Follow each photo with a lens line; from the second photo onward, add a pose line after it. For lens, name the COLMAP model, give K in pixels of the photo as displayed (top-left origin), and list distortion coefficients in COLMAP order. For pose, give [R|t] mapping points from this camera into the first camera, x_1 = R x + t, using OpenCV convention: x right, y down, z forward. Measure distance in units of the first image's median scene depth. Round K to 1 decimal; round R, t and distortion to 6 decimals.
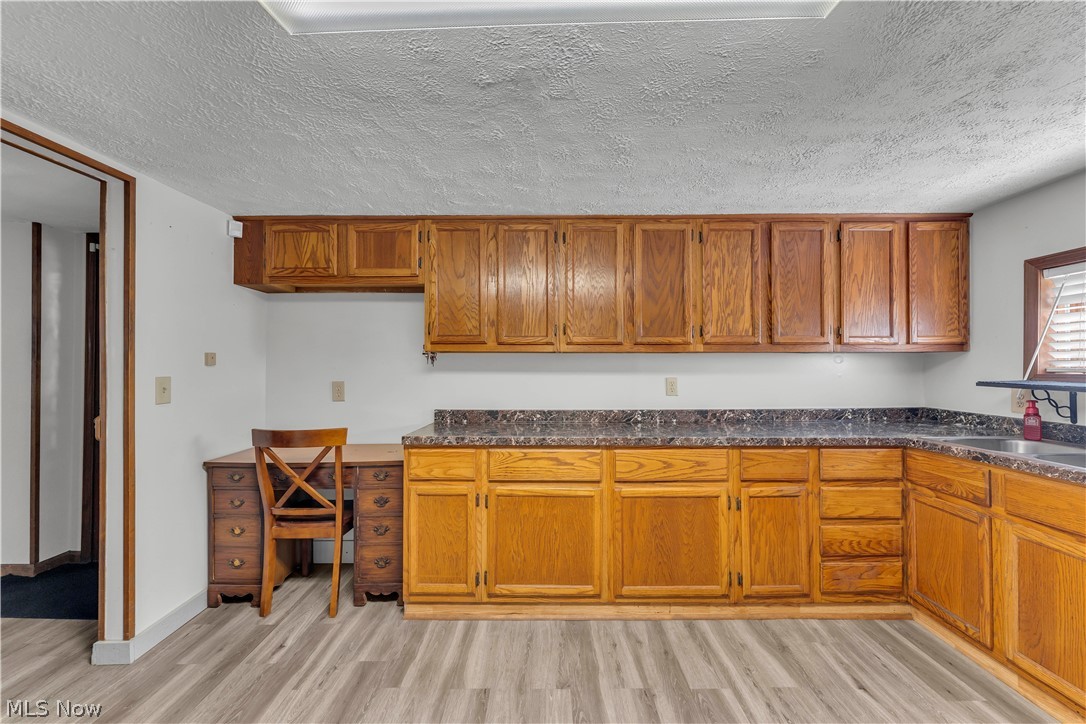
lens RADIAL K [[445.8, 0, 538.9], [0, 445.8, 360.5], [0, 0, 1]] dist [-0.000748, -0.000669]
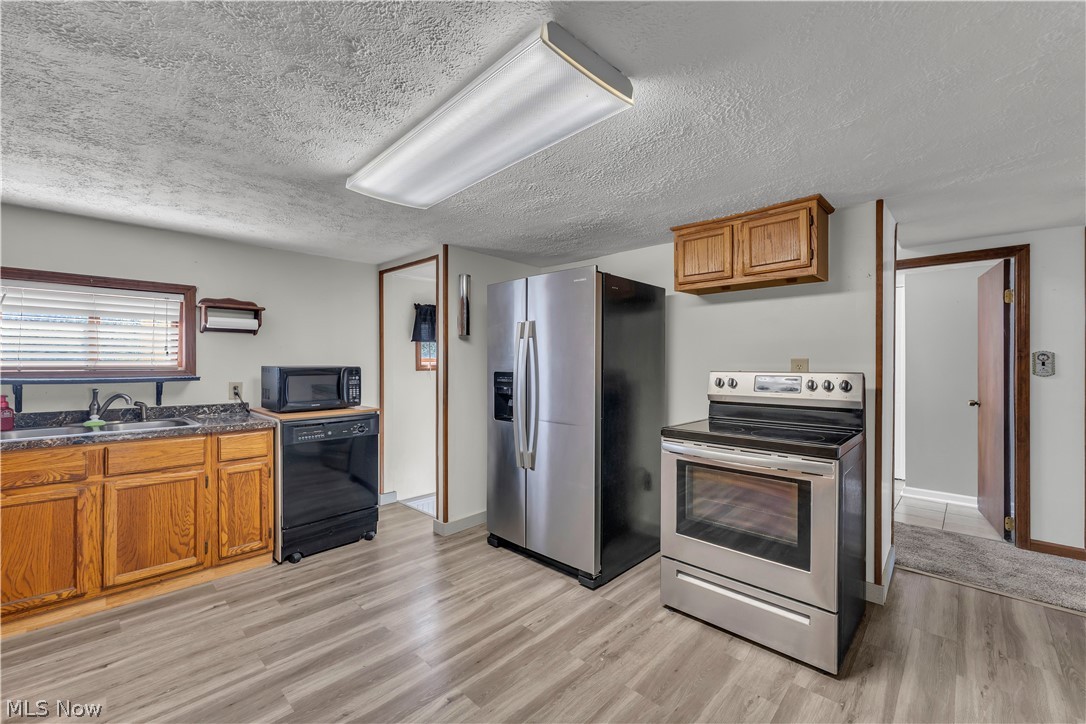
lens RADIAL K [[445.8, 0, 541.5], [0, 445.8, 360.5], [0, 0, 1]] dist [-0.000748, -0.000669]
pose [[-0.738026, 0.009951, 0.674698, -0.621208], [-0.009425, 0.999642, -0.025052, 0.016289], [-0.674706, -0.024848, -0.737668, 0.878712]]
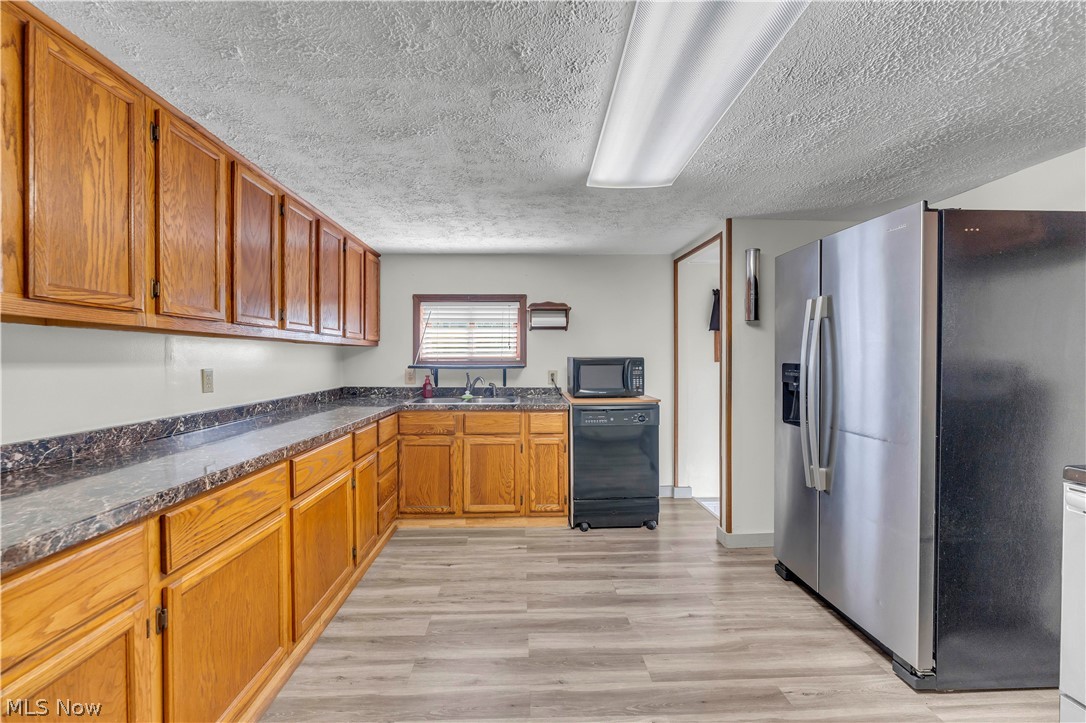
lens RADIAL K [[445.8, 0, 540.1], [0, 445.8, 358.6], [0, 0, 1]] dist [-0.000748, -0.000669]
pose [[-0.055929, 0.001003, 0.998434, -0.663387], [-0.015535, 0.999878, -0.001874, 0.017722], [-0.998314, -0.015616, -0.055907, 0.627437]]
